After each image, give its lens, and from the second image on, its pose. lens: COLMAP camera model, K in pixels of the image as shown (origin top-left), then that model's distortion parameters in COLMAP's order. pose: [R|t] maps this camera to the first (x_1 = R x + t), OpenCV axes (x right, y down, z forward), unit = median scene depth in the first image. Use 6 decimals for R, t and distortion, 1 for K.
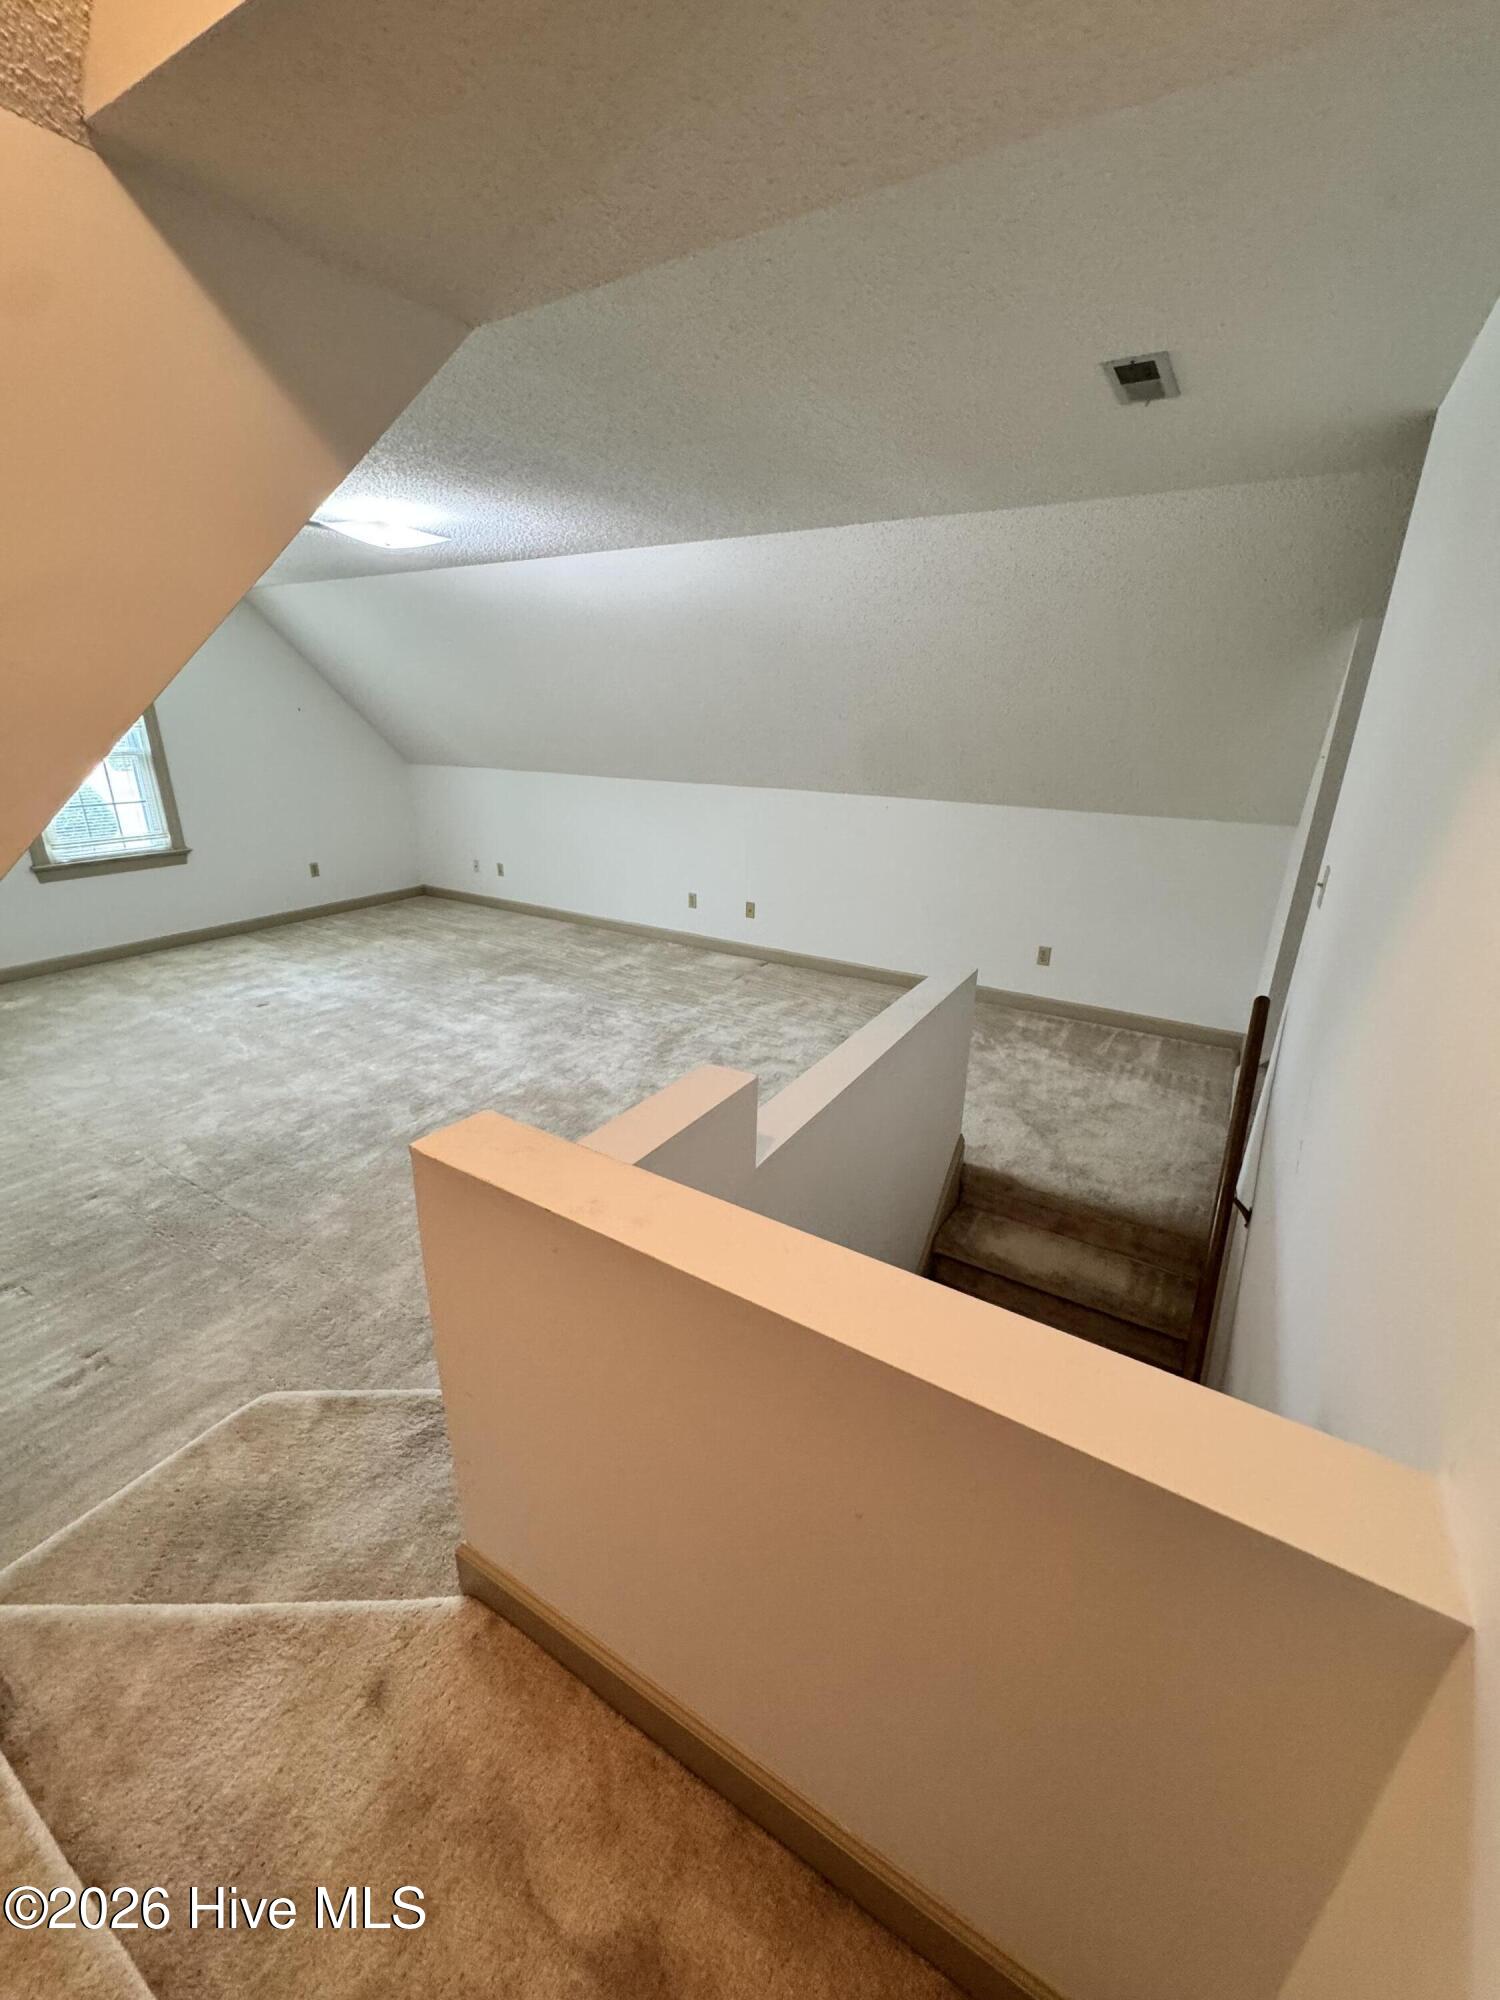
lens RADIAL K [[800.4, 0, 750.0], [0, 800.4, 1000.0], [0, 0, 1]] dist [-0.001854, 0.000375]
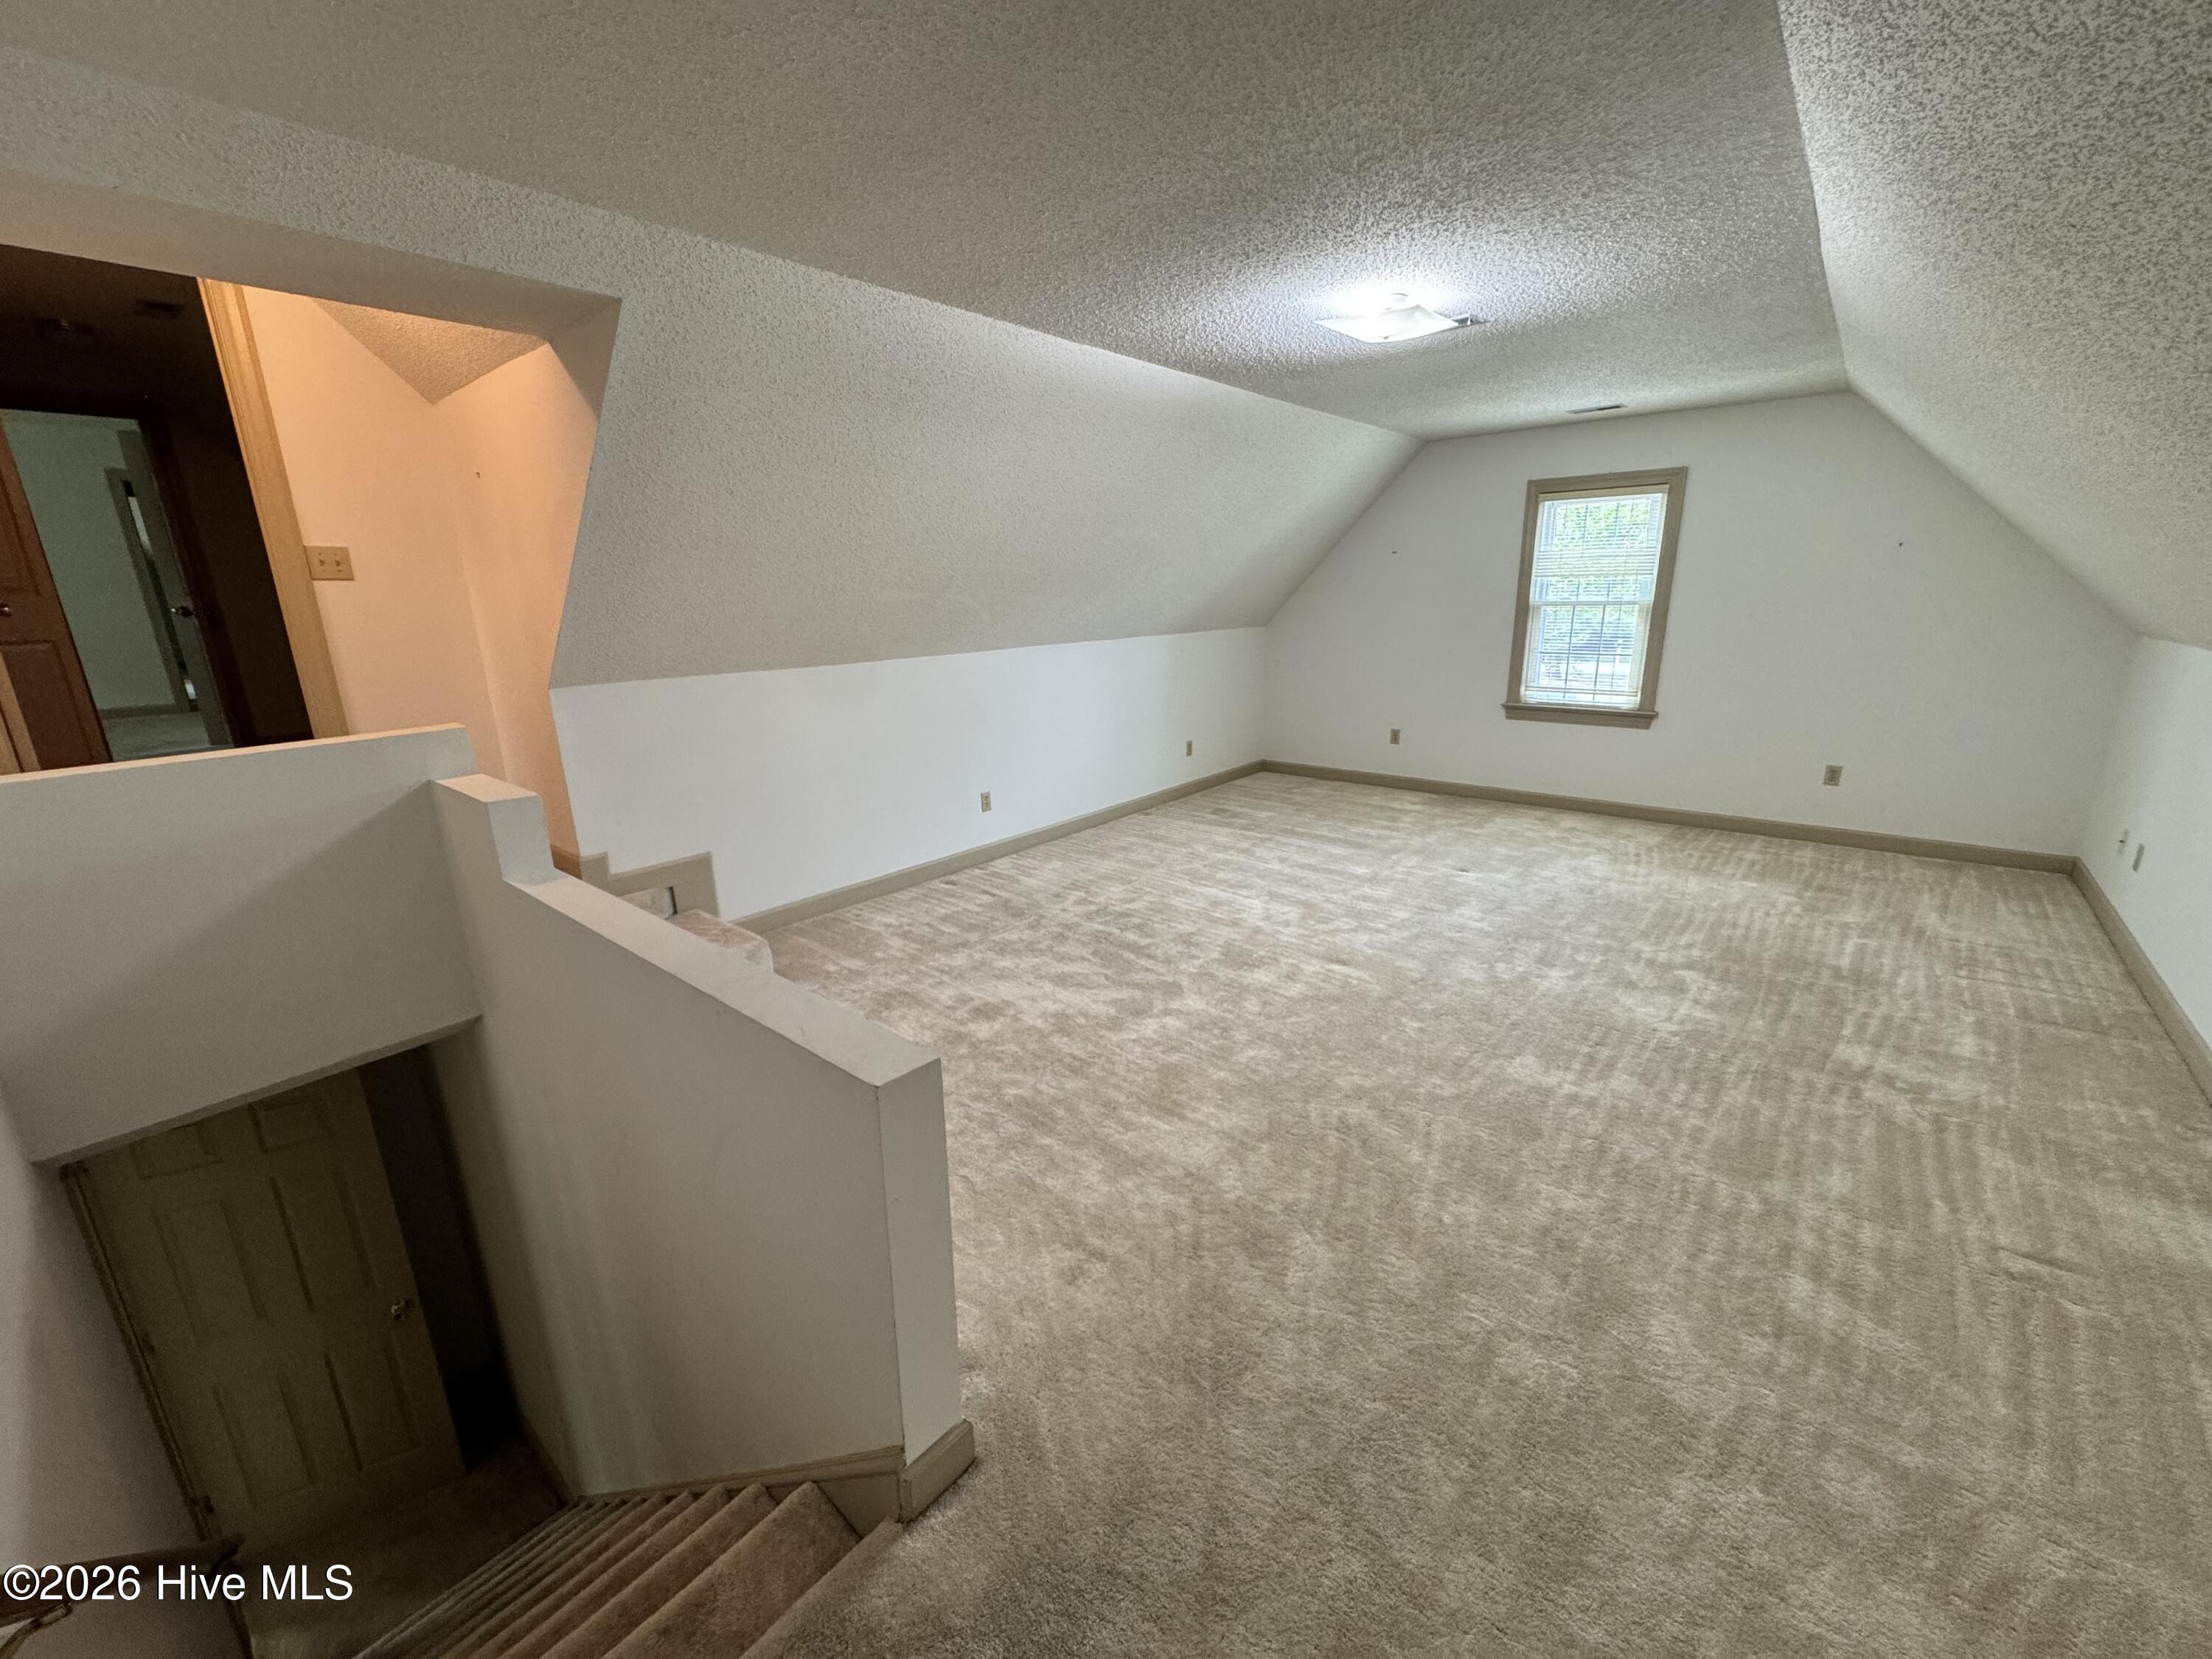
lens RADIAL K [[885.2, 0, 1106.0], [0, 885.2, 829.5], [0, 0, 1]] dist [-0.001854, 0.000375]
pose [[-0.154293, 0.252816, -0.955132, 0.351534], [-0.315899, 0.903342, 0.290139, -0.172332], [0.936163, 0.346491, -0.059515, 0.567380]]
